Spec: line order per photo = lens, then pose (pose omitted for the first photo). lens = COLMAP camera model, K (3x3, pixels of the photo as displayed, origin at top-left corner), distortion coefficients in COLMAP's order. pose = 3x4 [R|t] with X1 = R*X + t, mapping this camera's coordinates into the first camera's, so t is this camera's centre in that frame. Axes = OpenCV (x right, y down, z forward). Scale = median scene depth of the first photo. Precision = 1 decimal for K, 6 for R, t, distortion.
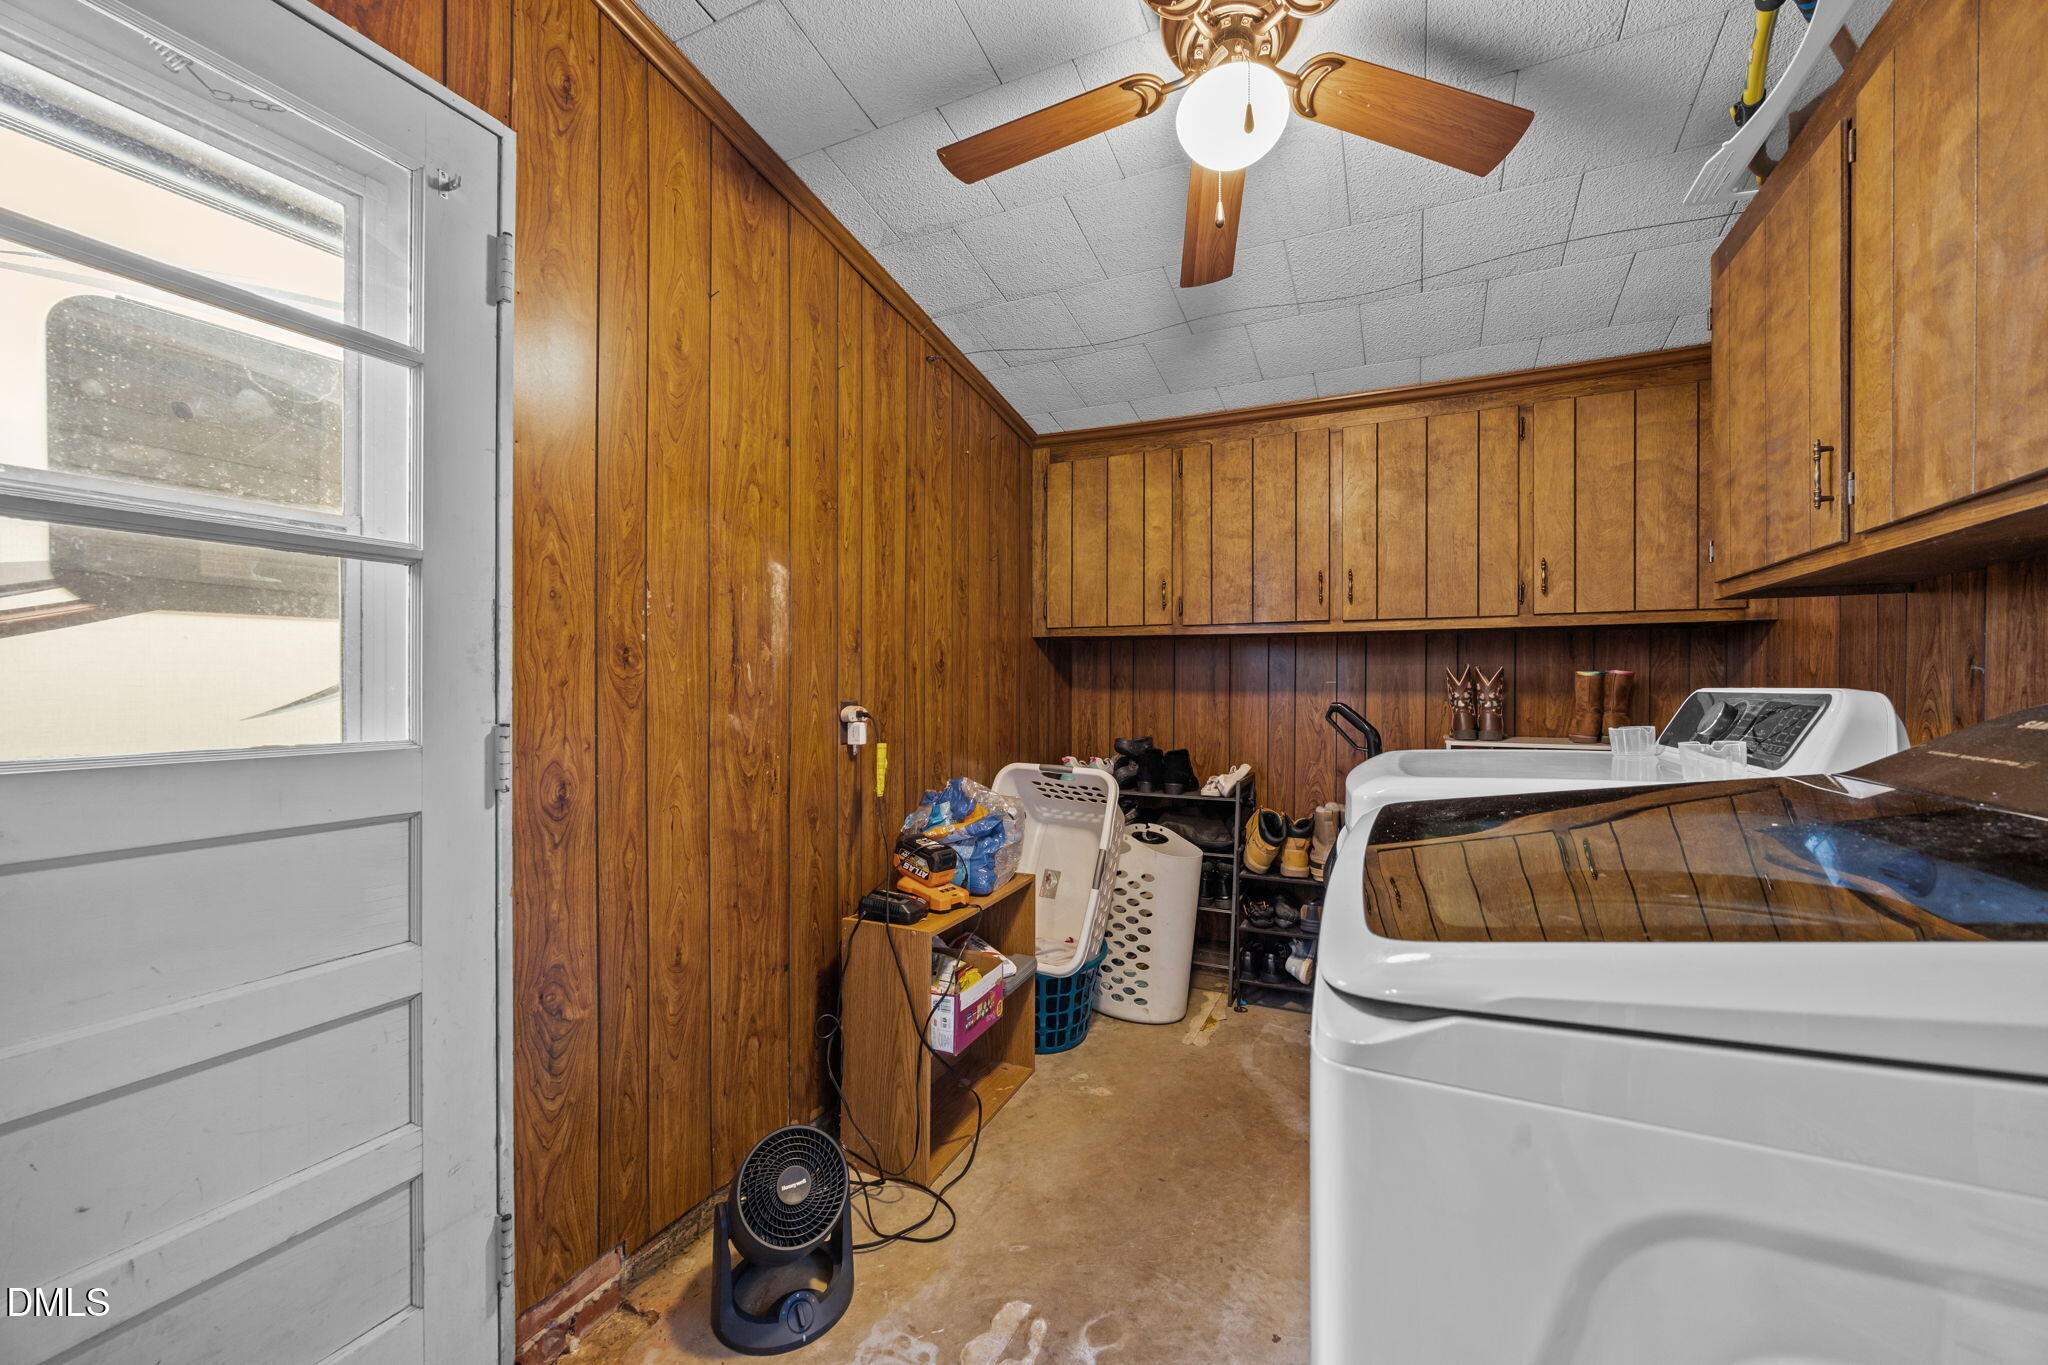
lens RADIAL K [[784.1, 0, 1035.1], [0, 784.1, 680.1], [0, 0, 1]] dist [-0.002698, 0.001196]
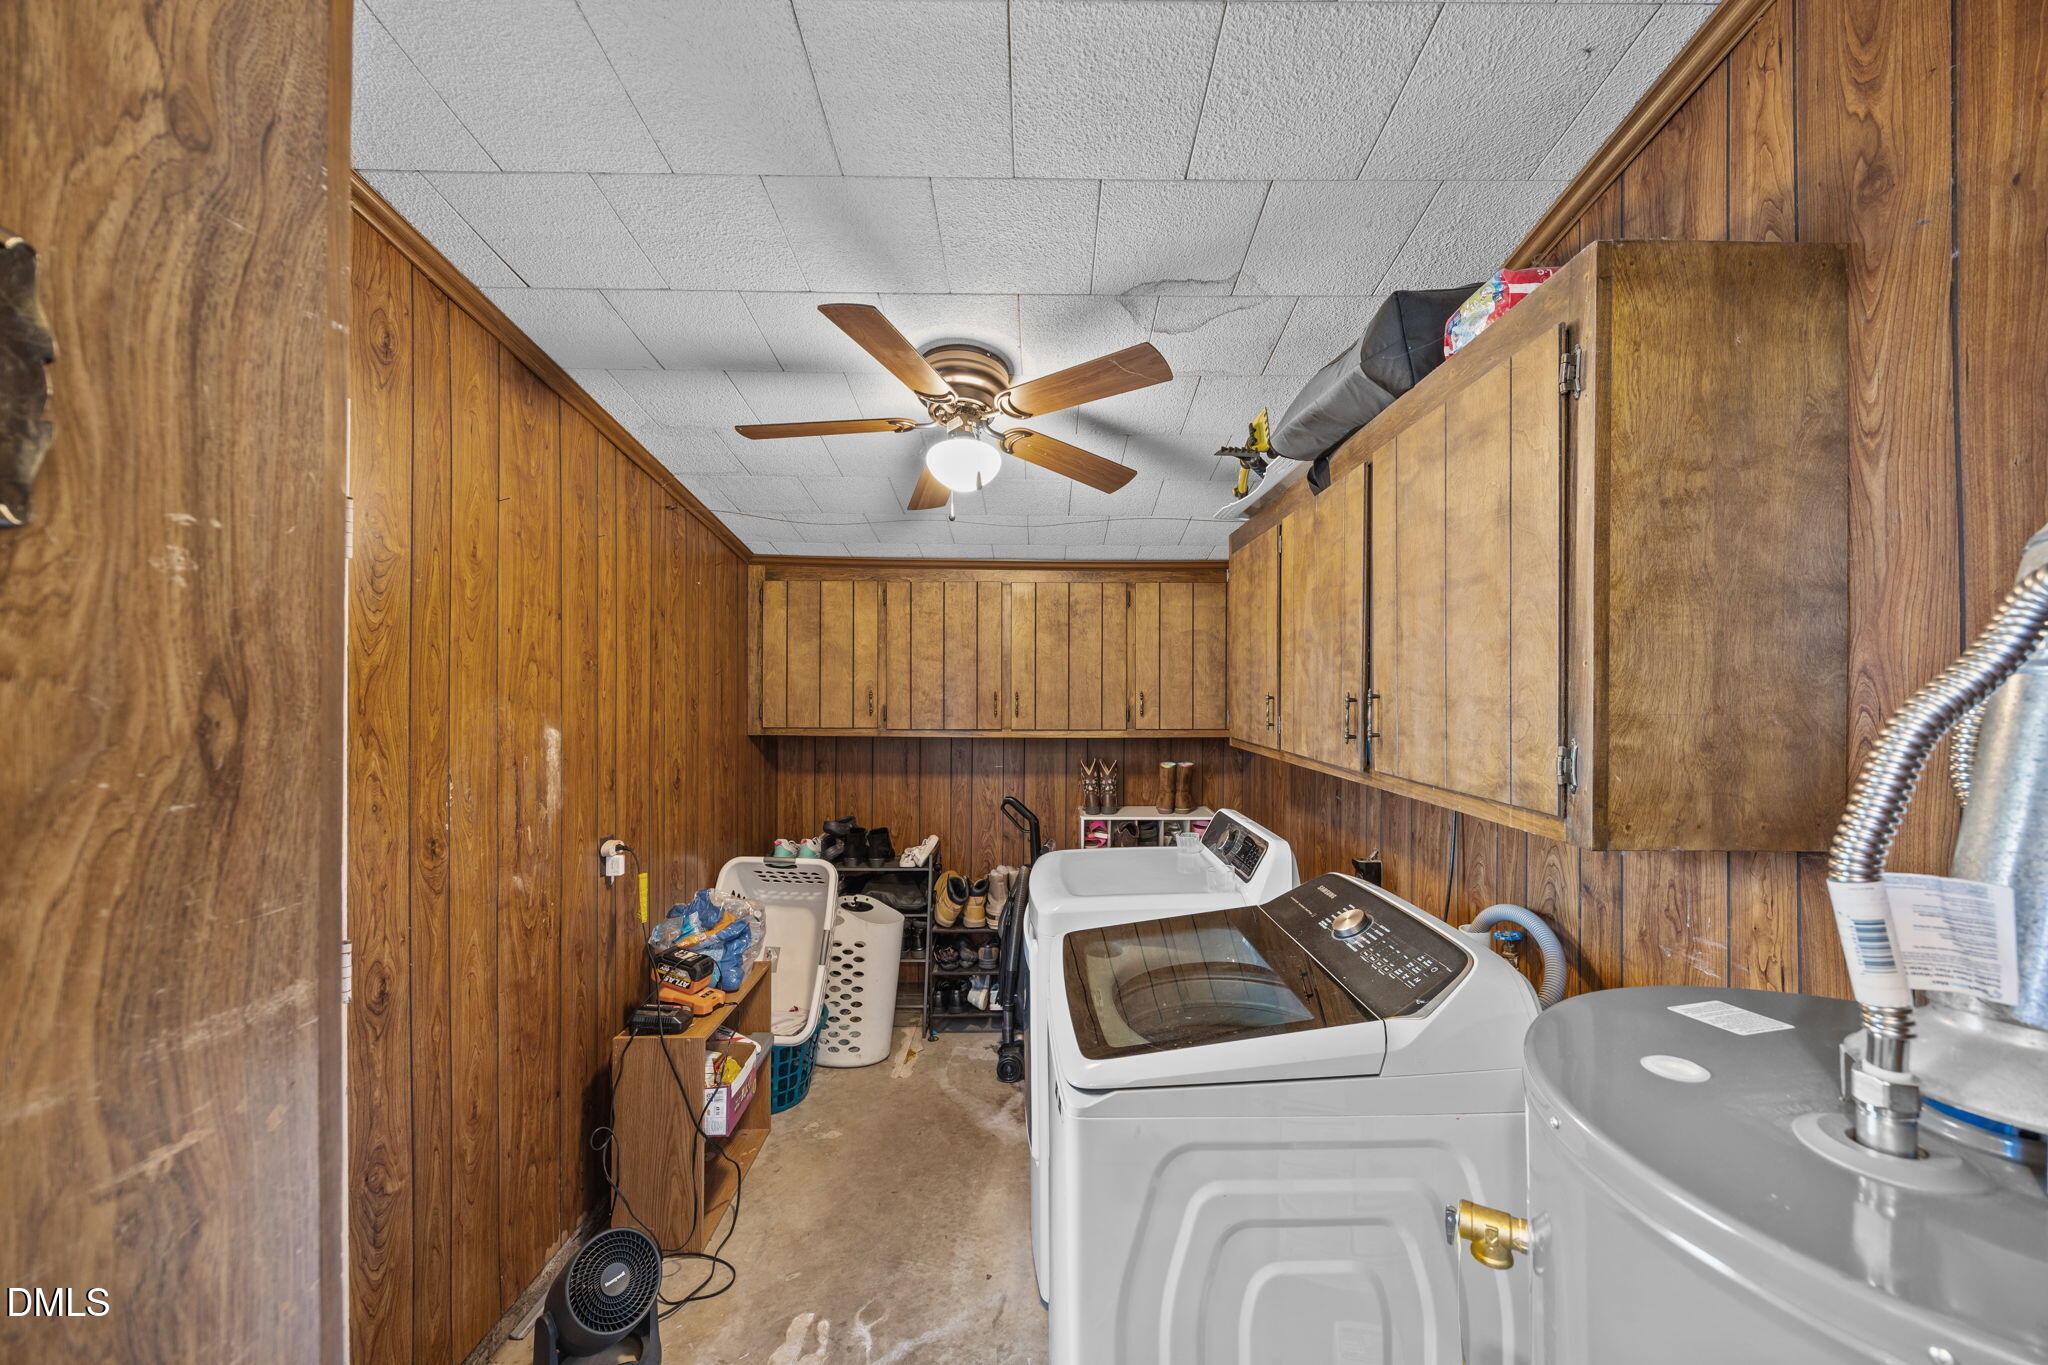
lens RADIAL K [[784.1, 0, 1034.1], [0, 784.1, 688.6], [0, 0, 1]] dist [-0.002698, 0.001196]
pose [[0.904239, -0.001225, 0.427026, -0.184958], [0.000303, 0.999997, 0.002227, -0.205865], [-0.427028, -0.001884, 0.904237, -0.280277]]
